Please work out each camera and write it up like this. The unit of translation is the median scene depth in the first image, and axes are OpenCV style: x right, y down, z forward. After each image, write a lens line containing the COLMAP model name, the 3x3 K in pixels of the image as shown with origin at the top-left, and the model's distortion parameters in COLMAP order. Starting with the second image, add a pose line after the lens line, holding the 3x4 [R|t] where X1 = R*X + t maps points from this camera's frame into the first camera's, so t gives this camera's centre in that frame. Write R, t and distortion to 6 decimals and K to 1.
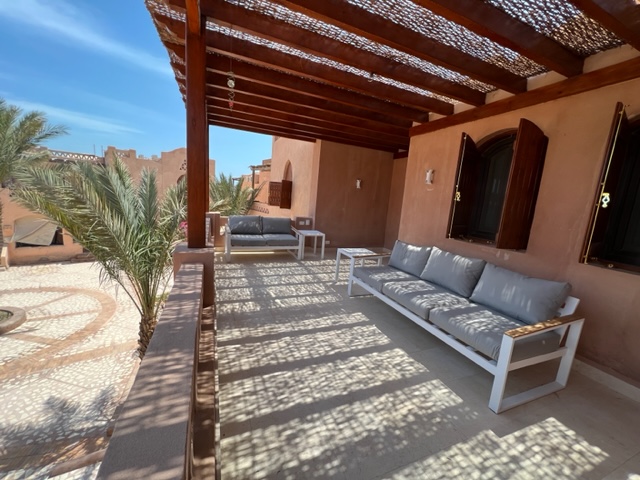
lens RADIAL K [[256.1, 0, 319.6], [0, 256.1, 238.2], [0, 0, 1]] dist [-0.001694, 0.000150]
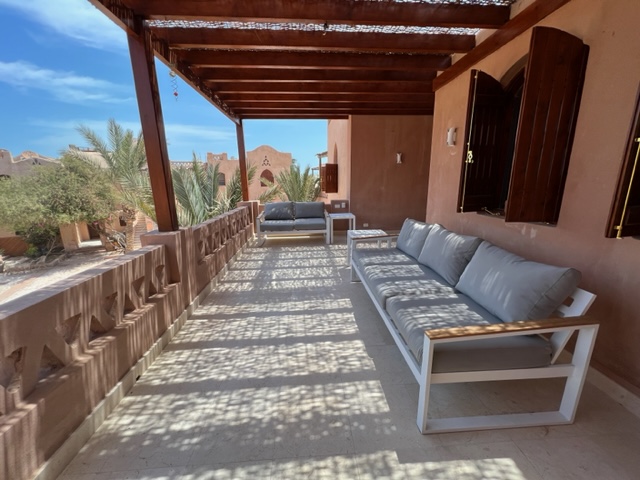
lens RADIAL K [[256.1, 0, 319.6], [0, 256.1, 238.2], [0, 0, 1]] dist [-0.001694, 0.000150]
pose [[0.942520, -0.018726, -0.333626, 0.440089], [0.036211, 0.998273, 0.046266, 0.033705], [0.332183, -0.055687, 0.941570, 0.137188]]
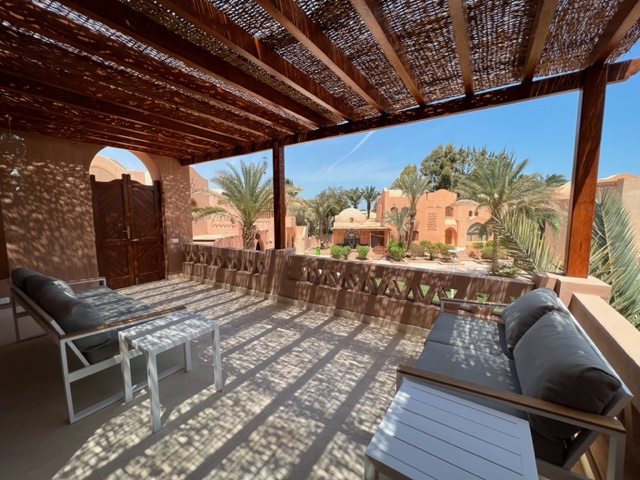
lens RADIAL K [[256.1, 0, 319.6], [0, 256.1, 238.2], [0, 0, 1]] dist [-0.001694, 0.000150]
pose [[-0.826101, -0.018721, -0.563211, 0.296708], [-0.147263, 0.971890, 0.183695, -0.371407], [0.543940, 0.234691, -0.805636, 2.277052]]
